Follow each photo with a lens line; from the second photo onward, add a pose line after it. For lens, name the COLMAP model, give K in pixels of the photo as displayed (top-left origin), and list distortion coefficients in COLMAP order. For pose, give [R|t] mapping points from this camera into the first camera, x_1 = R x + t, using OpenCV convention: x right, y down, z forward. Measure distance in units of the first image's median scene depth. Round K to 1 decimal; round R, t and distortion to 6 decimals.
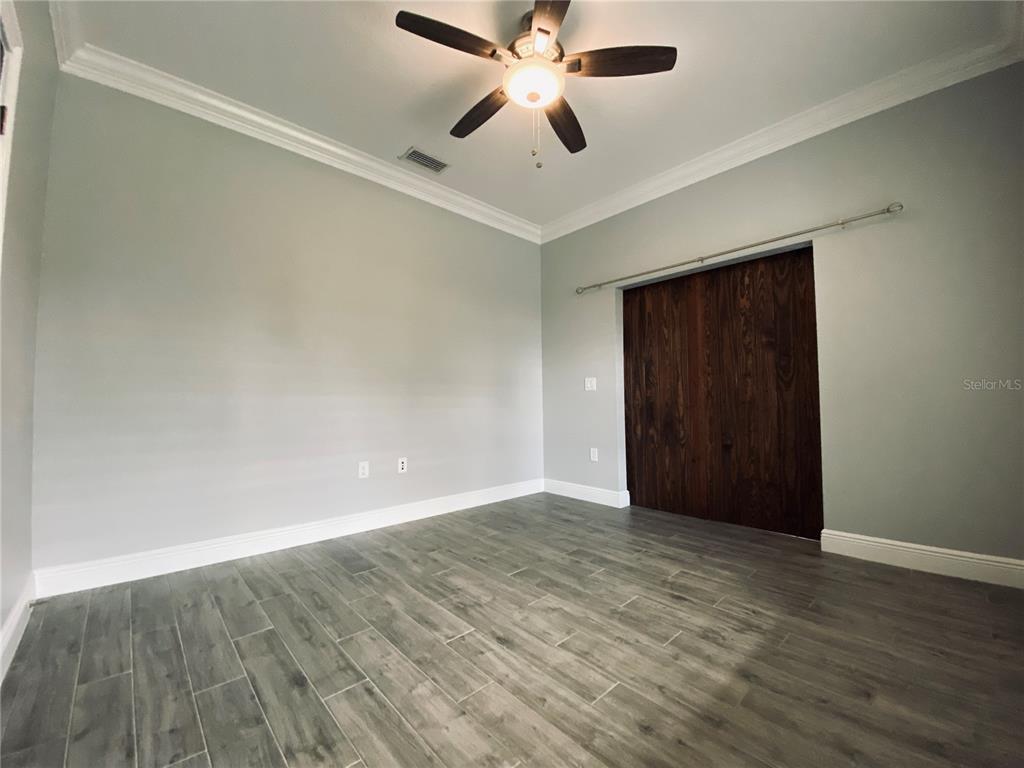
lens RADIAL K [[410.8, 0, 511.5], [0, 410.8, 383.7], [0, 0, 1]] dist [0.014754, -0.017287]
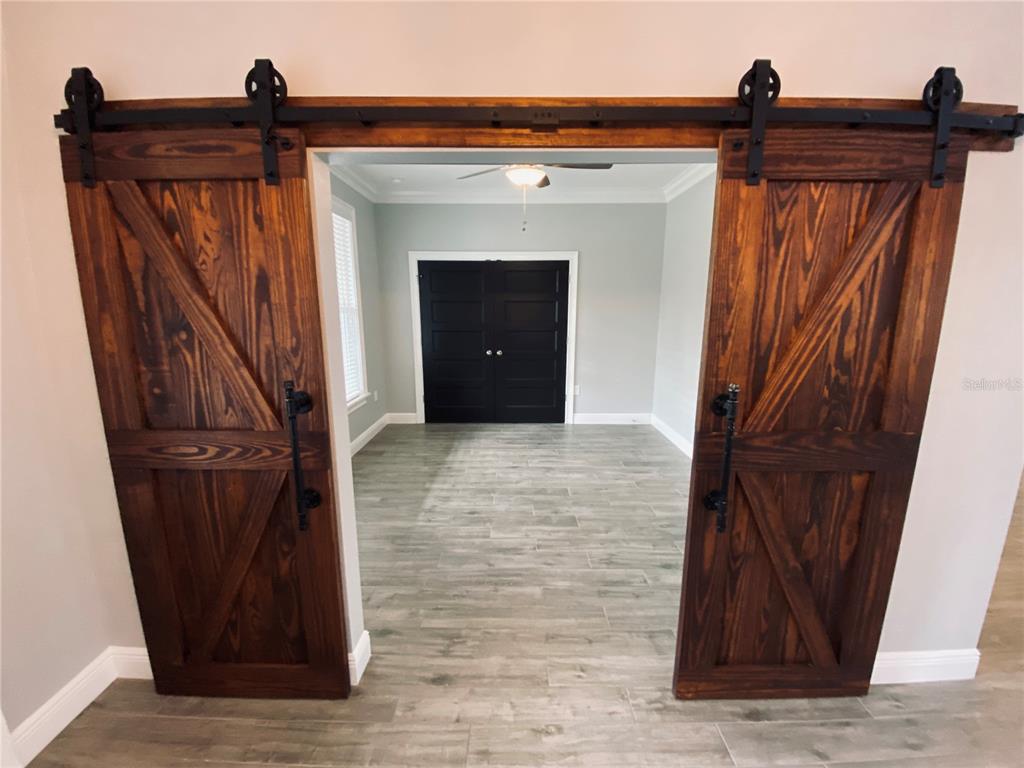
lens RADIAL K [[410.8, 0, 513.3], [0, 410.8, 386.0], [0, 0, 1]] dist [0.014754, -0.017287]
pose [[-0.679810, 0.140366, -0.719830, 1.453013], [0.032803, 0.986351, 0.161357, -0.199794], [0.732654, 0.086080, -0.675136, 2.283762]]
